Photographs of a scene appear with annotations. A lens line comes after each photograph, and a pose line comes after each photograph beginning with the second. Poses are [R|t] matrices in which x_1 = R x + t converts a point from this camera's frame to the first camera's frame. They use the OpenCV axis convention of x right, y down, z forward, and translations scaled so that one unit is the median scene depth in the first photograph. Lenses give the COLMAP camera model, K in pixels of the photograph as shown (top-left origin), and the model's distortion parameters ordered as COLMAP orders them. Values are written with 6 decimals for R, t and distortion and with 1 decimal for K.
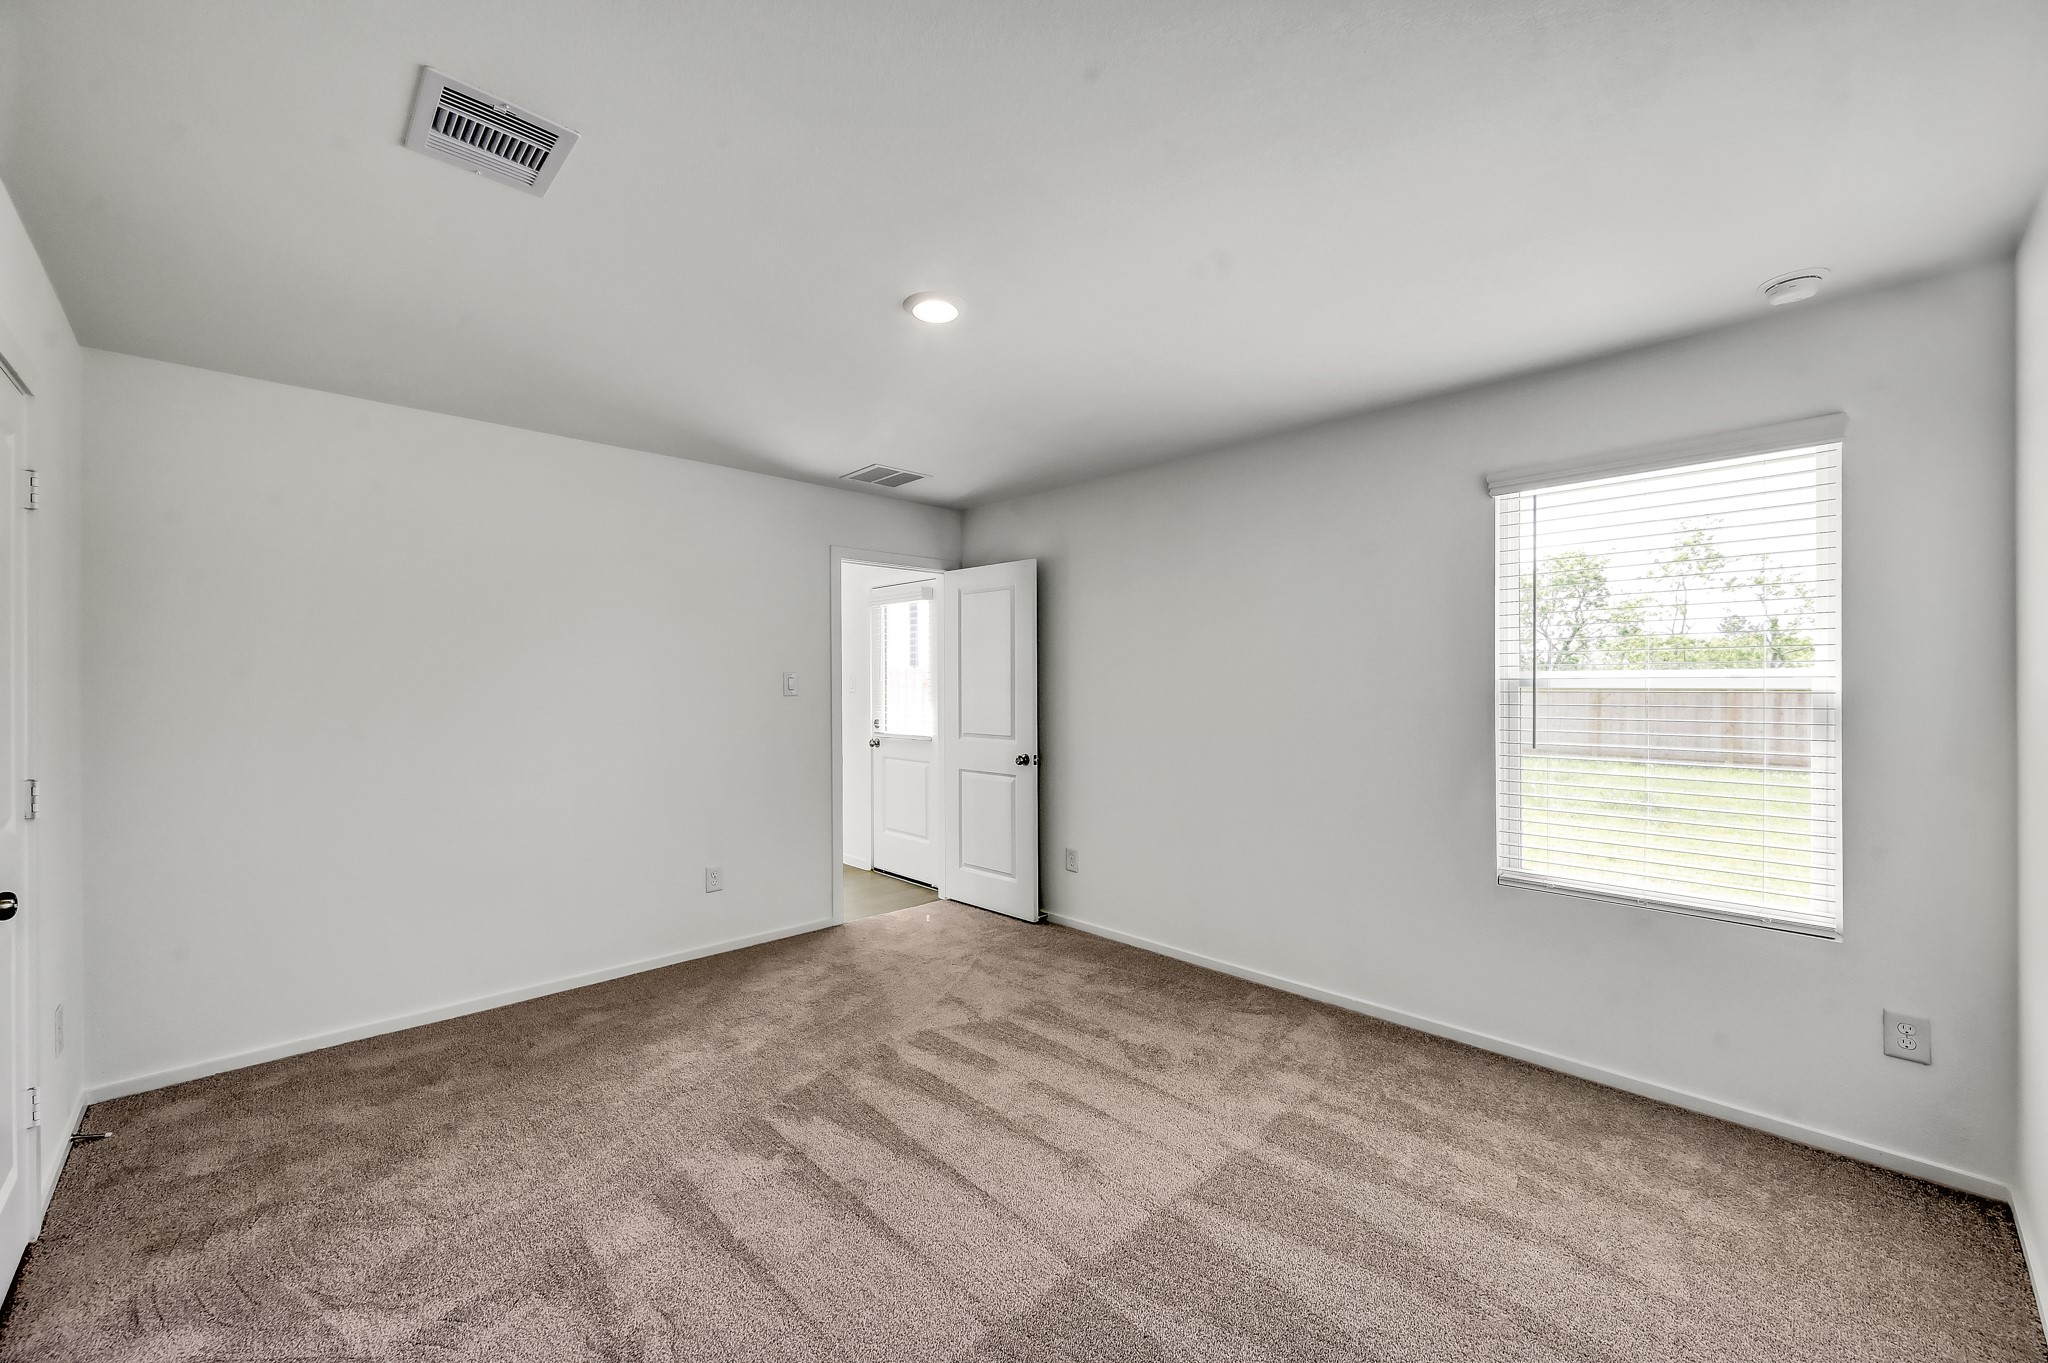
lens RADIAL K [[819.4, 0, 1022.4], [0, 819.4, 687.4], [0, 0, 1]] dist [0.003385, 0.000407]
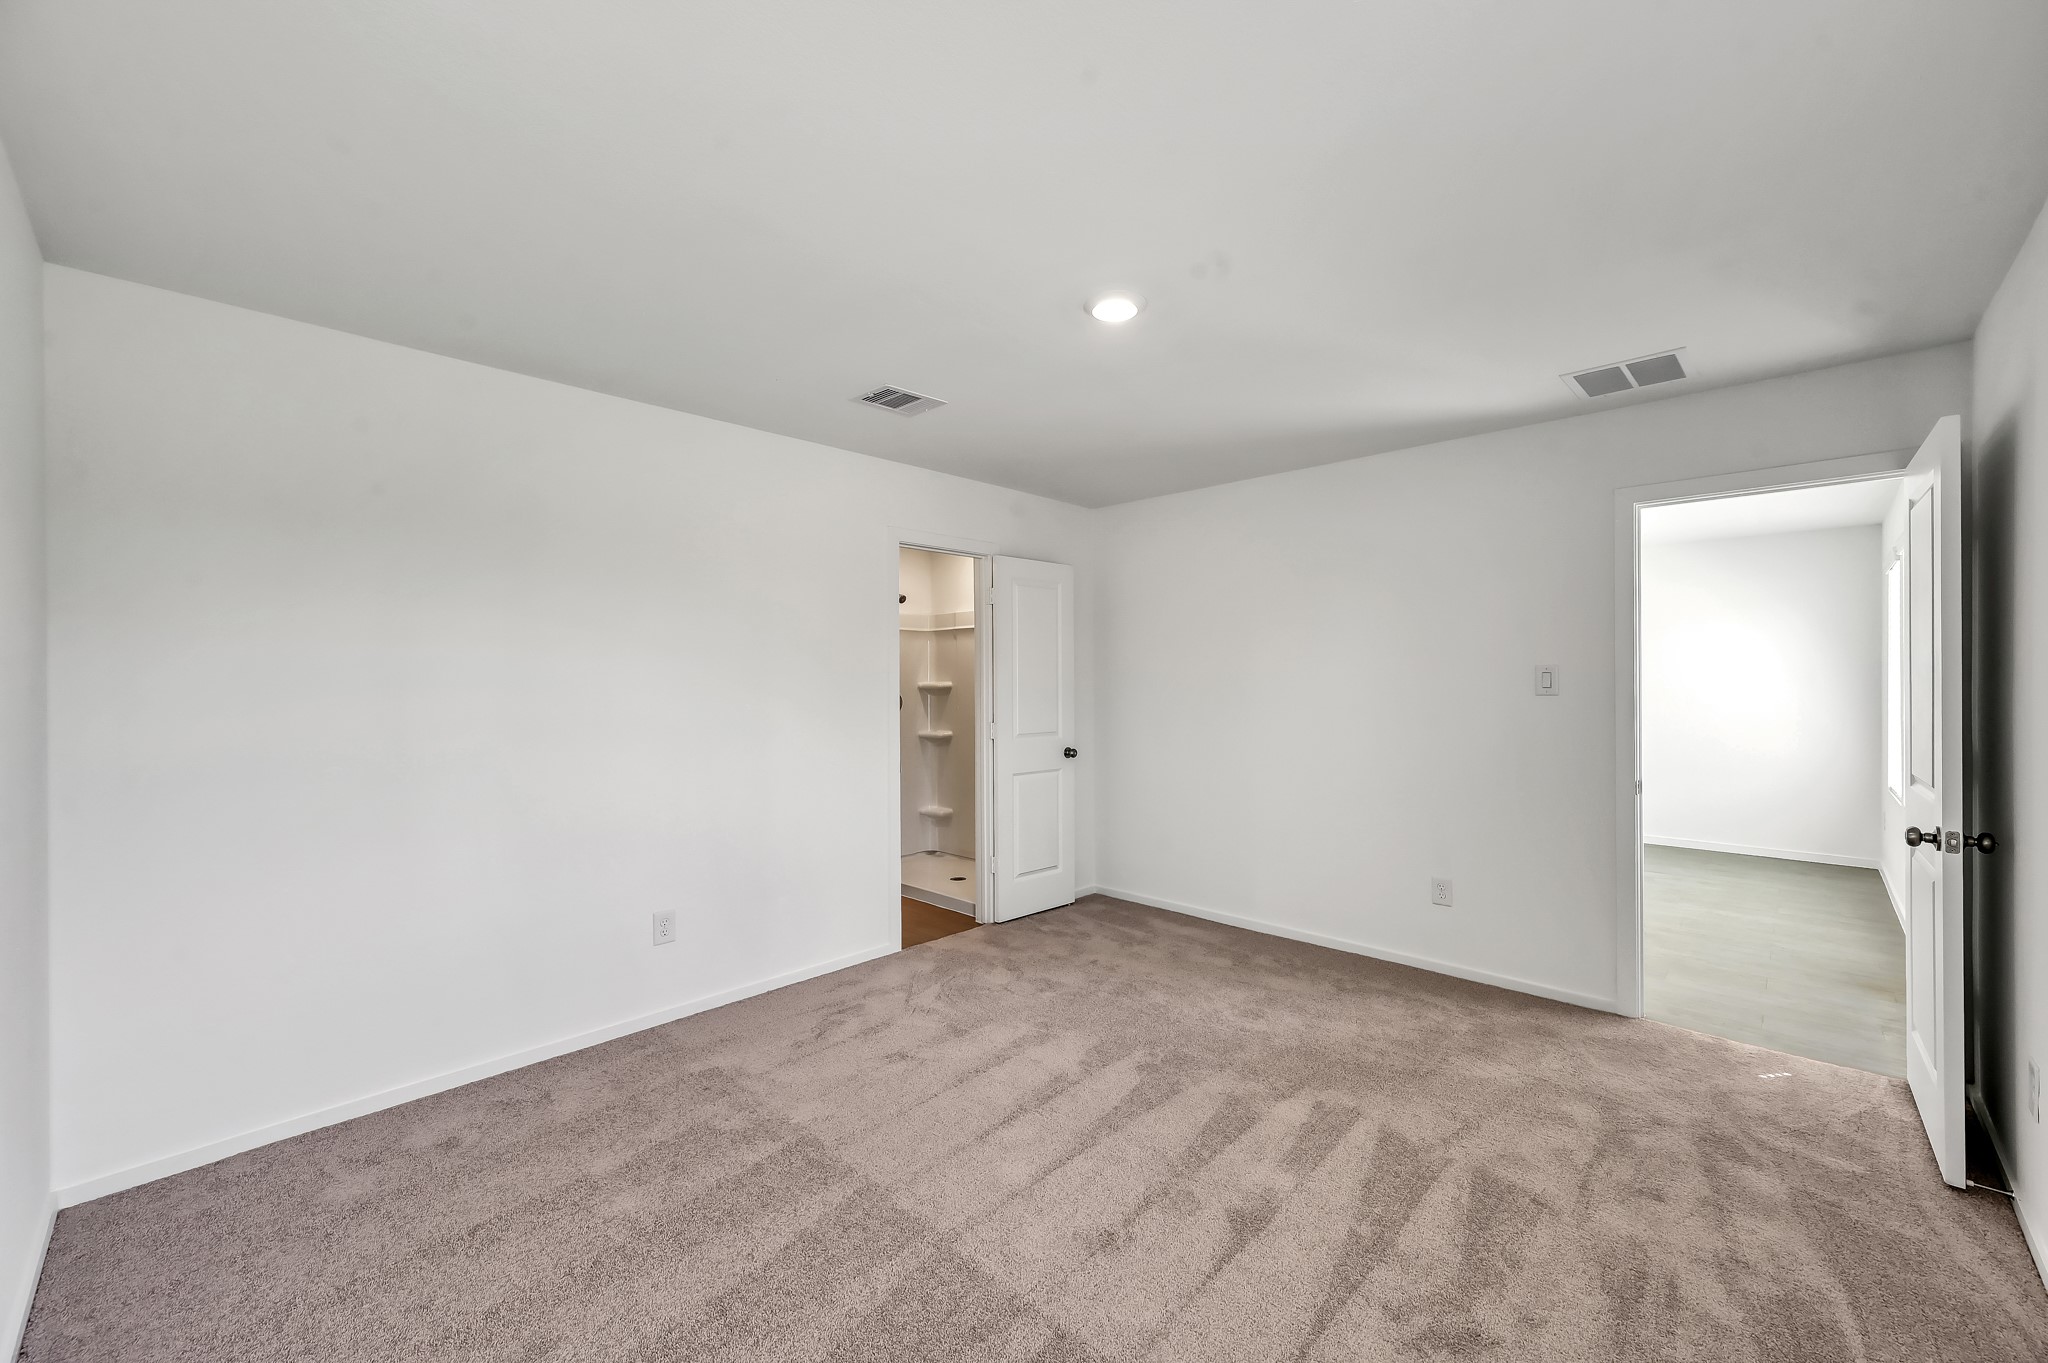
lens RADIAL K [[819.4, 0, 1031.4], [0, 819.4, 682.3], [0, 0, 1]] dist [0.003385, 0.000407]
pose [[0.031390, 0.006312, -0.999487, 0.741630], [-0.003795, 0.999974, 0.006196, -0.007312], [0.999500, 0.003599, 0.031413, 0.711759]]
